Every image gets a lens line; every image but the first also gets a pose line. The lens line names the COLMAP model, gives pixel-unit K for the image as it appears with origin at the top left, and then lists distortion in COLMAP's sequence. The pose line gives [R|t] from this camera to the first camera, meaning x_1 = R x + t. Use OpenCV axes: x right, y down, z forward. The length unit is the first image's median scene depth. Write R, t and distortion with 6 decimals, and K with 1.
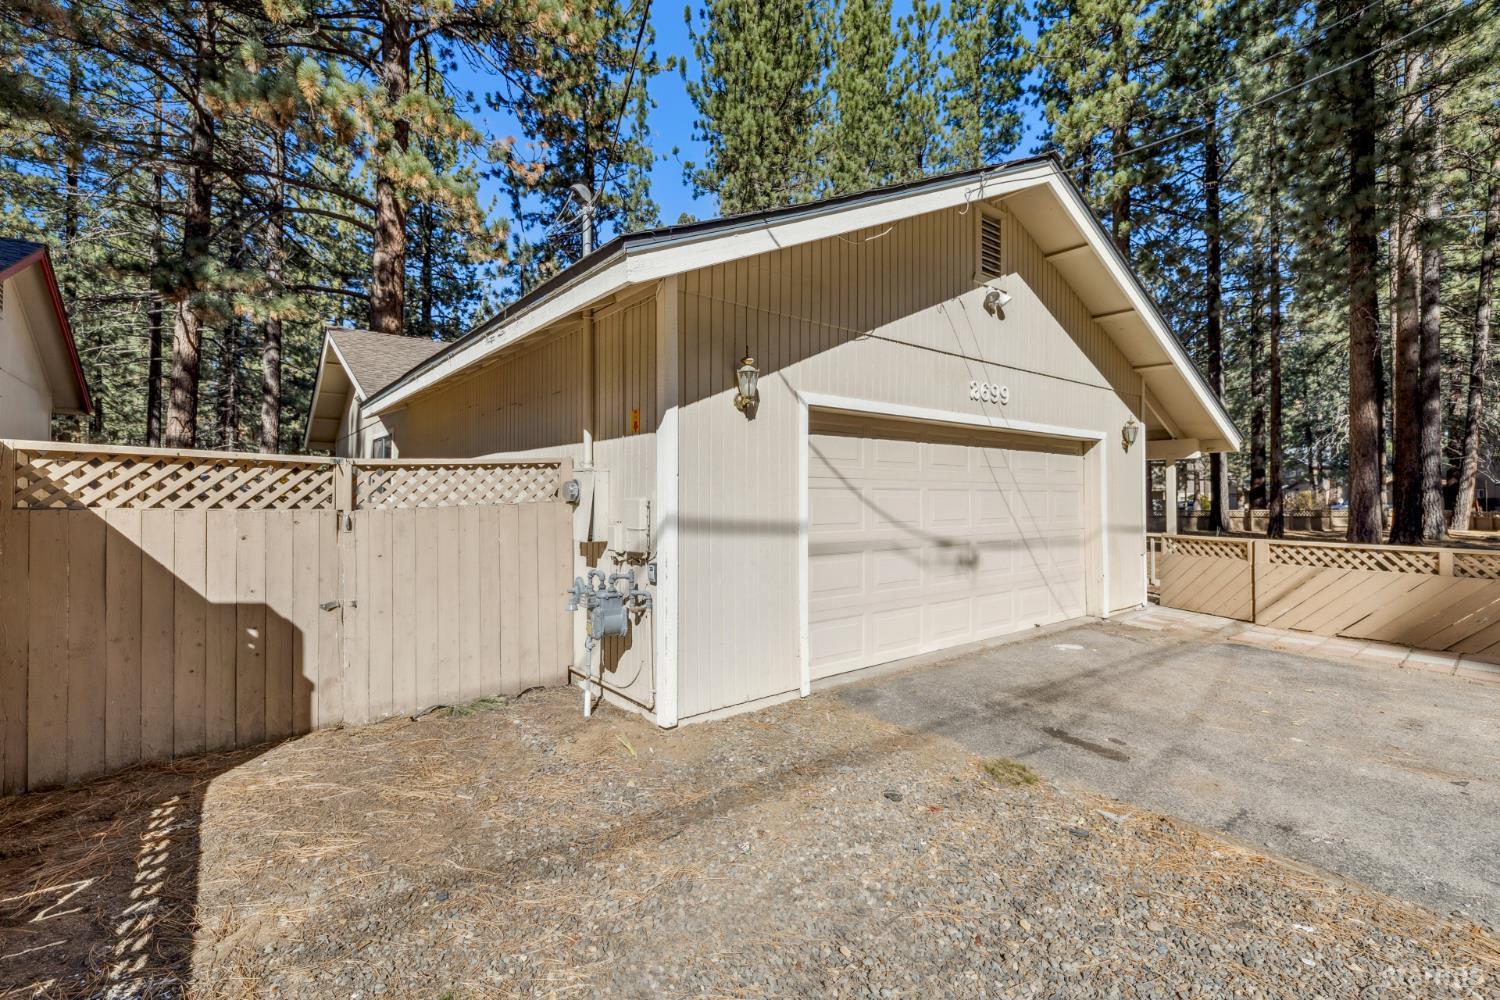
lens RADIAL K [[659.1, 0, 749.6], [0, 659.1, 495.3], [0, 0, 1]] dist [-0.000021, -0.000039]
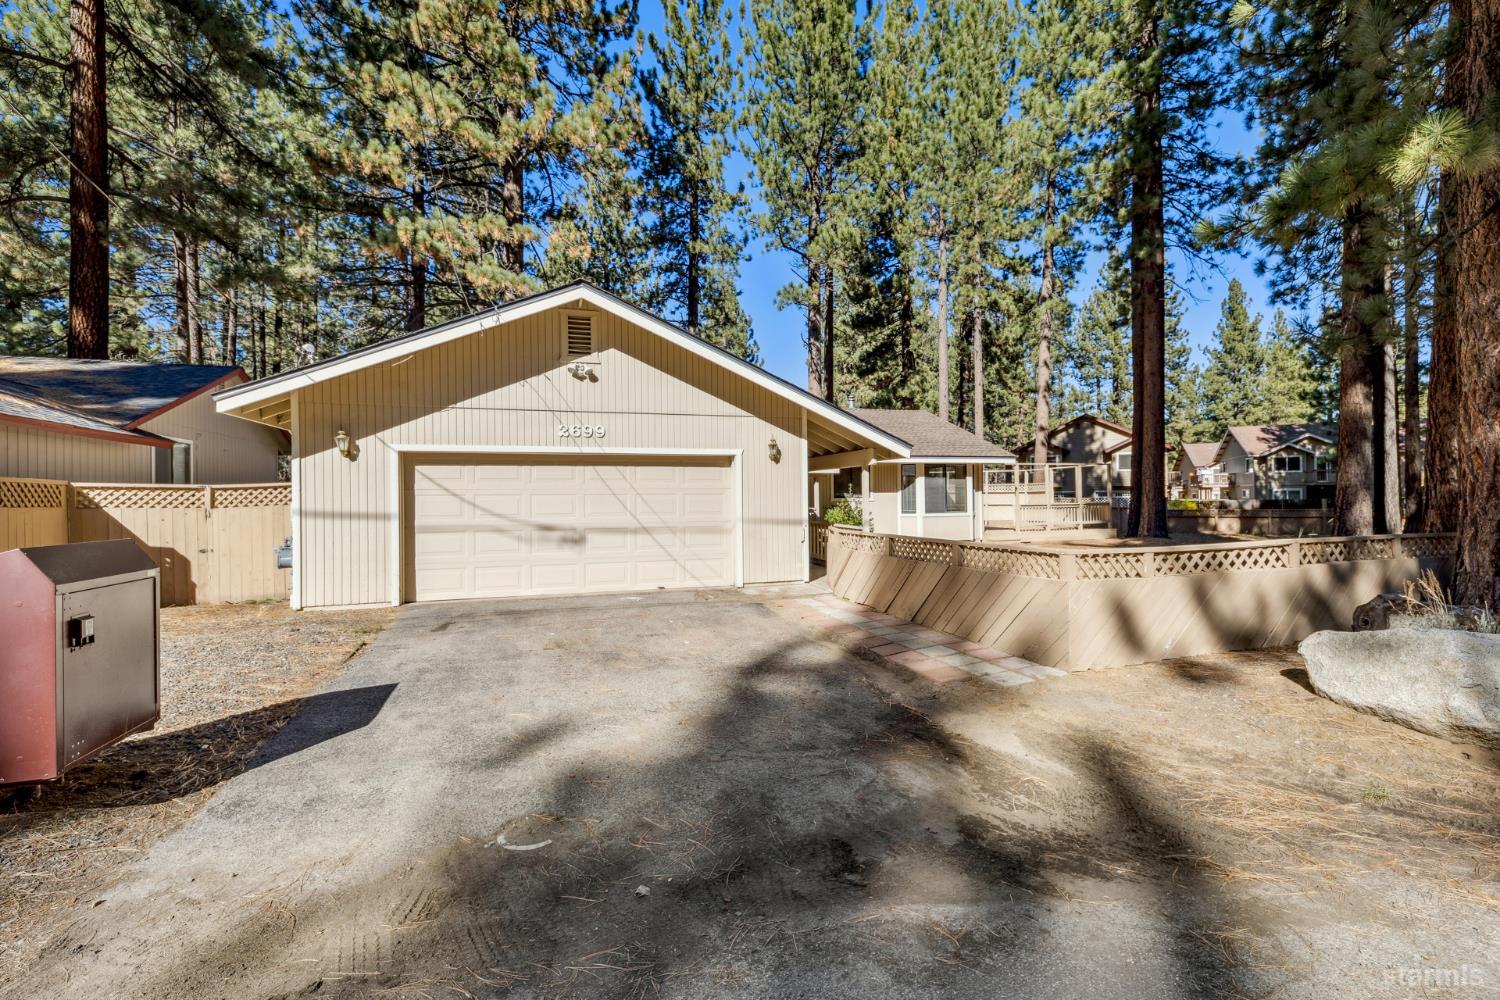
lens RADIAL K [[659.1, 0, 749.6], [0, 659.1, 495.3], [0, 0, 1]] dist [-0.000021, -0.000039]
pose [[0.938091, -0.013751, -0.346116, 1.453789], [0.011890, 0.999901, -0.007497, 0.012865], [0.346185, 0.002917, 0.938162, -0.359217]]
